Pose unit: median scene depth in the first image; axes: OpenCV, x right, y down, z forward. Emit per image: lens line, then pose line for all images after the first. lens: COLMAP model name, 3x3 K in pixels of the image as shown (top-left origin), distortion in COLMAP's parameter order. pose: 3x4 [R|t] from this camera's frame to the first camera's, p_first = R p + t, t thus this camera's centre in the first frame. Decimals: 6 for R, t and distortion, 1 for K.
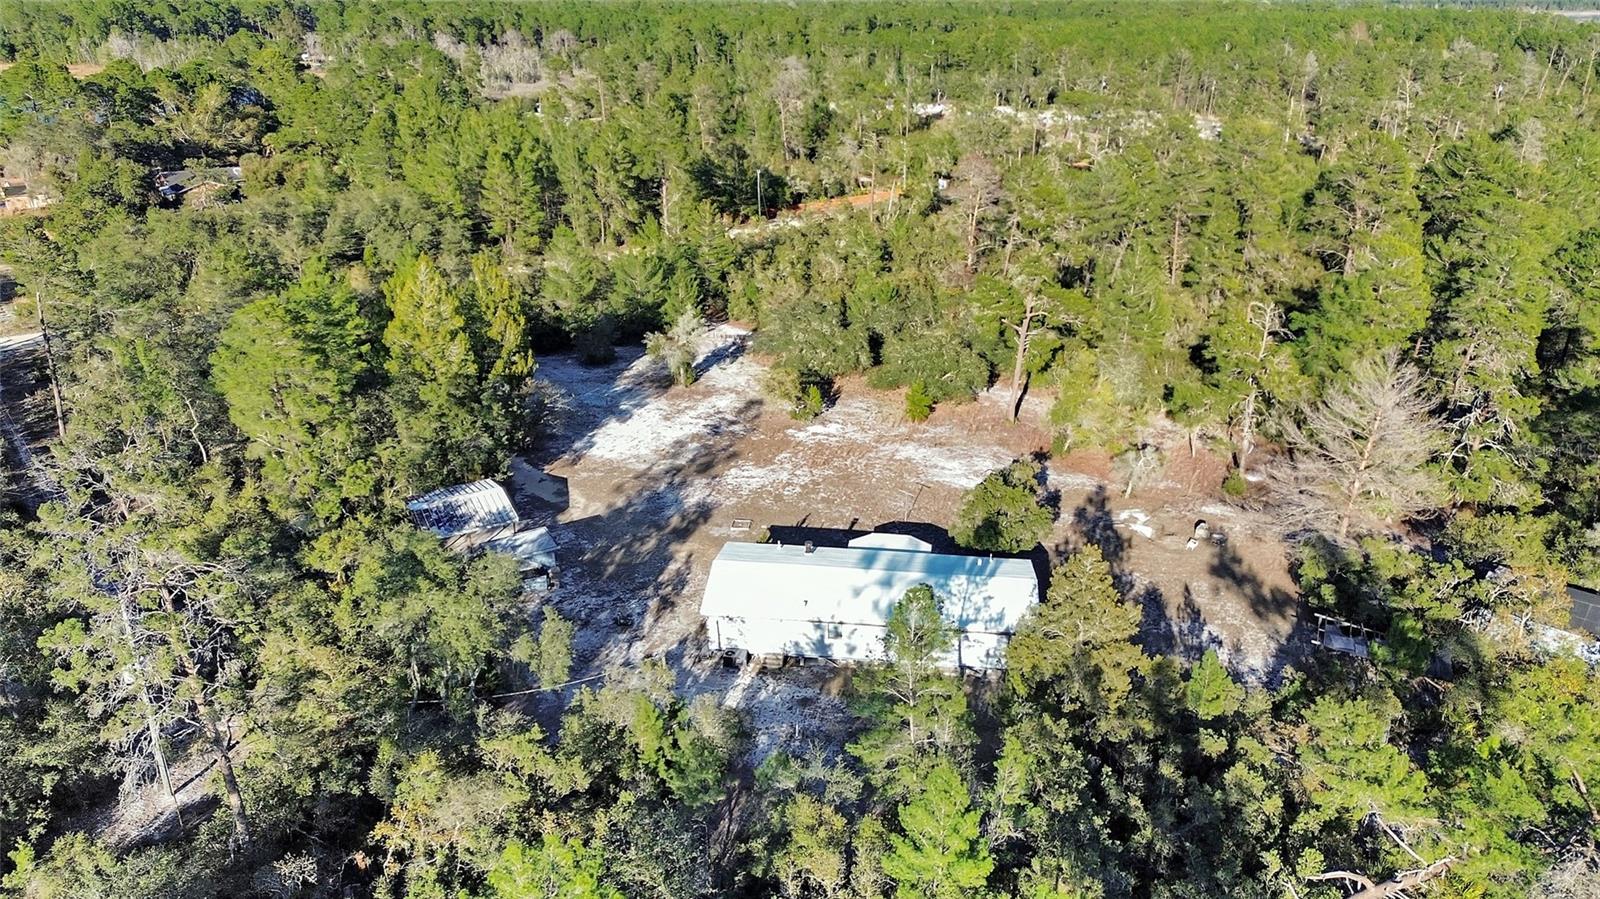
lens RADIAL K [[1146.3, 0, 804.1], [0, 1146.3, 447.1], [0, 0, 1]] dist [0.060796, -0.024388]
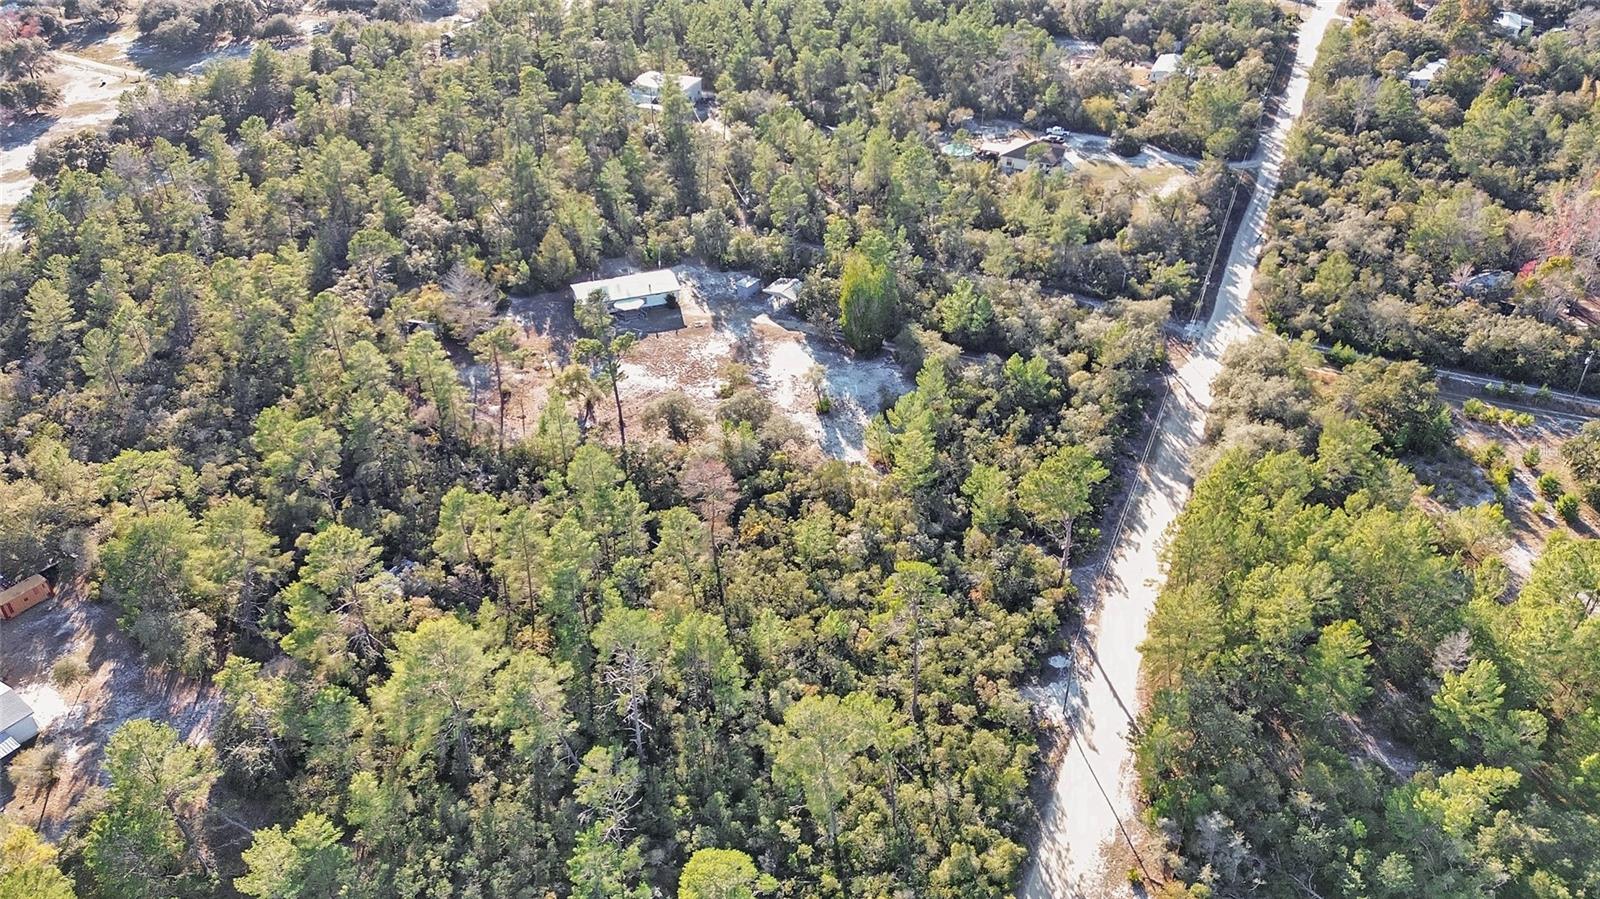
lens RADIAL K [[1146.3, 0, 803.2], [0, 1146.3, 453.6], [0, 0, 1]] dist [0.060796, -0.024388]
pose [[-0.886680, 0.265224, -0.378755, 0.866036], [-0.174866, 0.565955, 0.805678, -2.071433], [0.428043, 0.780610, -0.455442, 2.740337]]
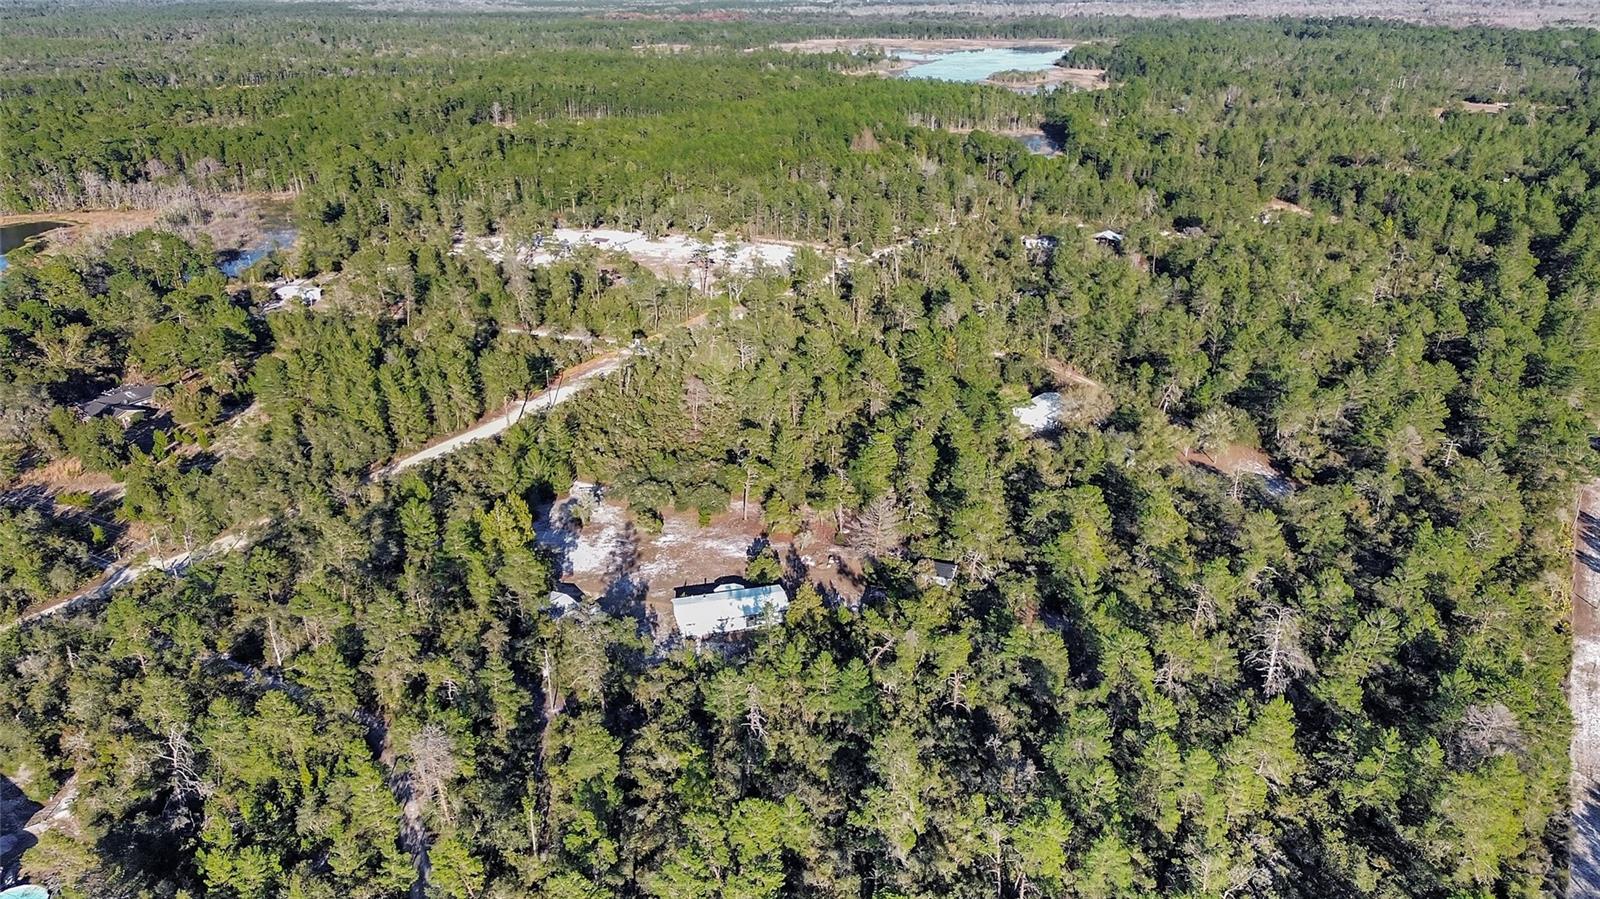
lens RADIAL K [[1146.3, 0, 801.3], [0, 1146.3, 451.9], [0, 0, 1]] dist [0.060796, -0.024388]
pose [[0.934336, -0.149955, 0.323310, -0.597401], [0.146266, 0.988596, 0.035827, -0.307217], [-0.324996, 0.013815, 0.945615, -1.641707]]
